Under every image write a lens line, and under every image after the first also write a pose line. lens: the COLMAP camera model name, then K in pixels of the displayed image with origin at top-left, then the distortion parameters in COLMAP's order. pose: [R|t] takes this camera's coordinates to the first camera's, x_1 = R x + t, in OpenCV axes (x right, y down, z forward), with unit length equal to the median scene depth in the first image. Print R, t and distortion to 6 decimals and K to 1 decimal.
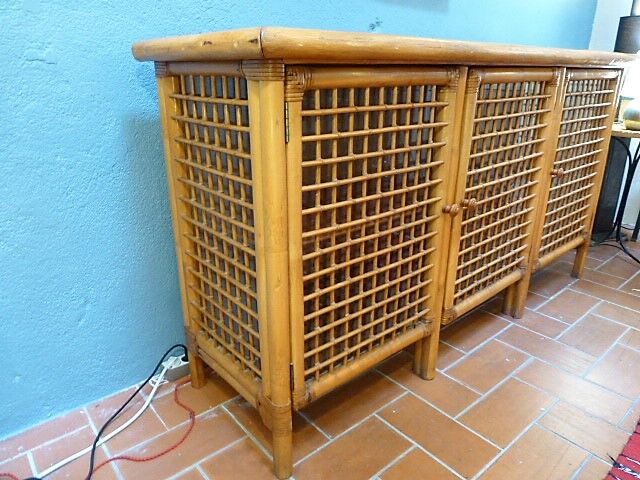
lens RADIAL K [[459.8, 0, 320.0], [0, 459.8, 240.0], [0, 0, 1]] dist [-0.009813, -0.002216]
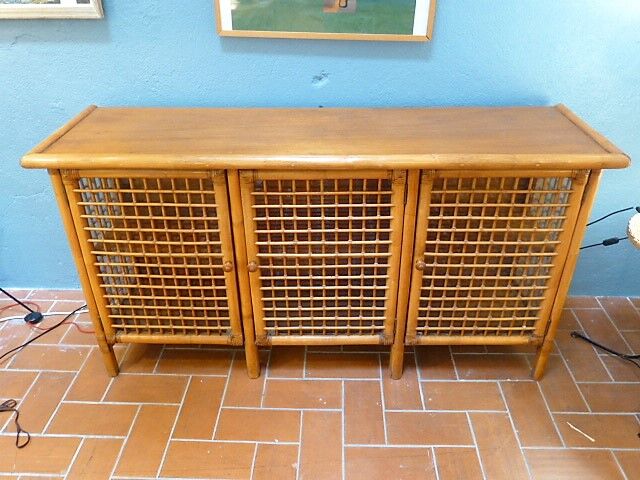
lens RADIAL K [[513.6, 0, 320.0], [0, 513.6, 240.0], [0, 0, 1]] dist [-0.014464, -0.001114]
pose [[0.748059, 0.344068, -0.567472, 1.185954], [-0.231992, 0.936731, 0.262137, -0.534153], [0.621761, -0.064445, 0.780551, 0.025374]]
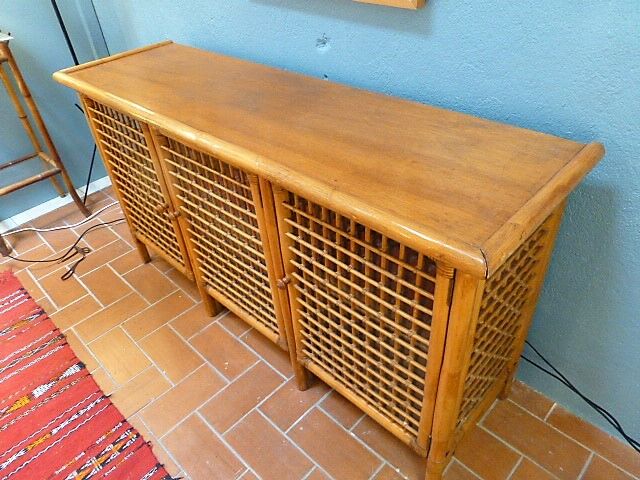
lens RADIAL K [[459.8, 0, 320.0], [0, 459.8, 240.0], [0, 0, 1]] dist [-0.009813, -0.002216]
pose [[0.099198, 0.596020, -0.796818, 1.404787], [-0.293113, 0.782741, 0.549000, -0.836887], [0.950918, 0.179098, 0.252347, 1.043697]]
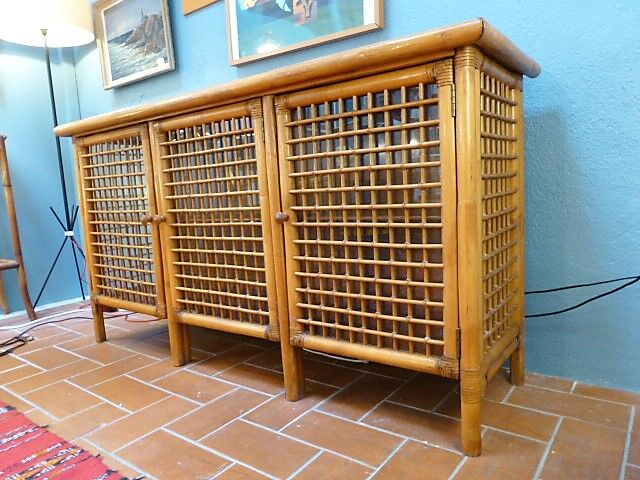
lens RADIAL K [[459.8, 0, 320.0], [0, 459.8, 240.0], [0, 0, 1]] dist [-0.009813, -0.002216]
pose [[0.228435, 0.109493, -0.967382, 1.648402], [-0.295976, 0.954434, 0.038136, -0.195658], [0.927478, 0.277610, 0.250434, 1.078486]]
